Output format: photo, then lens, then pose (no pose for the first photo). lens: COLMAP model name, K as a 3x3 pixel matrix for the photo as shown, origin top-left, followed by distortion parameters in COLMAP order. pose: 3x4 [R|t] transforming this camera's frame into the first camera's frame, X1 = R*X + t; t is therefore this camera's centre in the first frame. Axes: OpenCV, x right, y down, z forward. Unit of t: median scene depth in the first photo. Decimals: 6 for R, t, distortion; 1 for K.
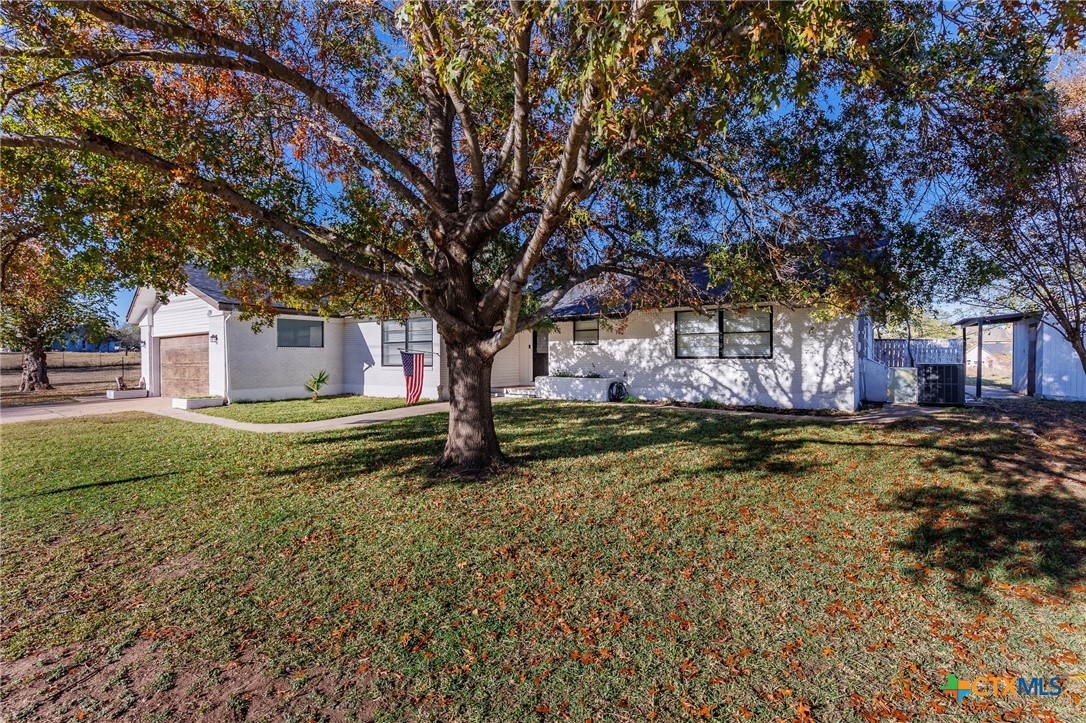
lens RADIAL K [[496.4, 0, 542.7], [0, 496.4, 383.7], [0, 0, 1]] dist [0.000903, 0.000129]
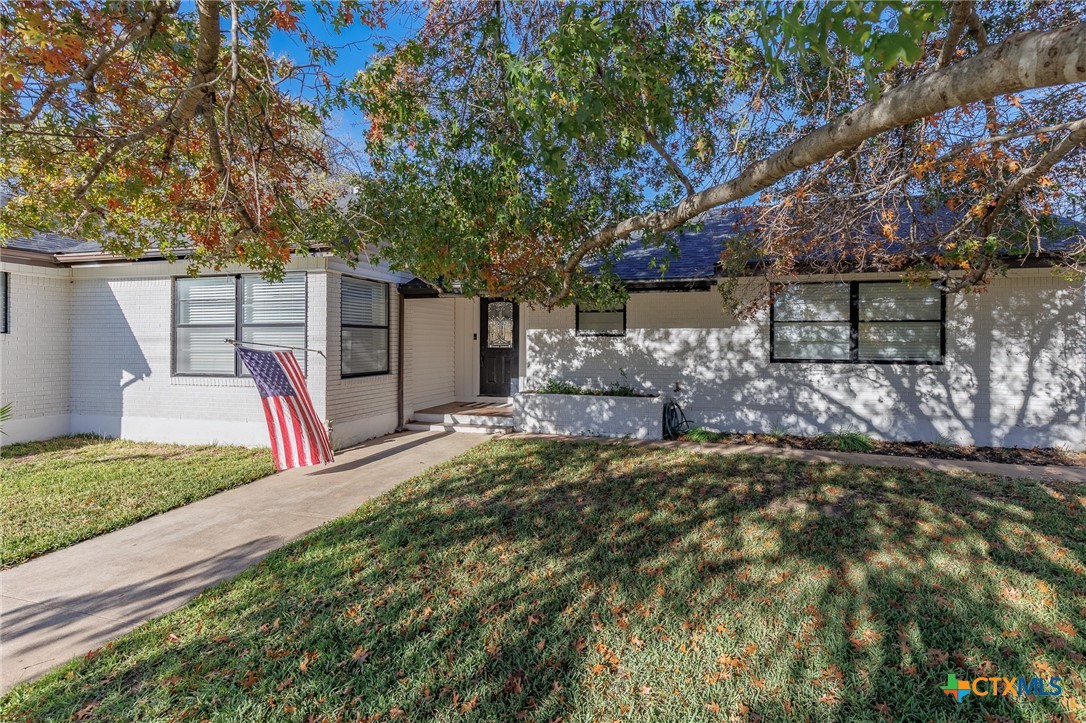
lens RADIAL K [[486.7, 0, 539.2], [0, 486.7, 359.3], [0, 0, 1]] dist [0.002808, -0.000102]
pose [[0.938005, -0.005447, 0.346578, -0.182367], [0.003802, 0.999978, 0.005428, -0.058185], [-0.346600, -0.003774, 0.938005, 0.521704]]
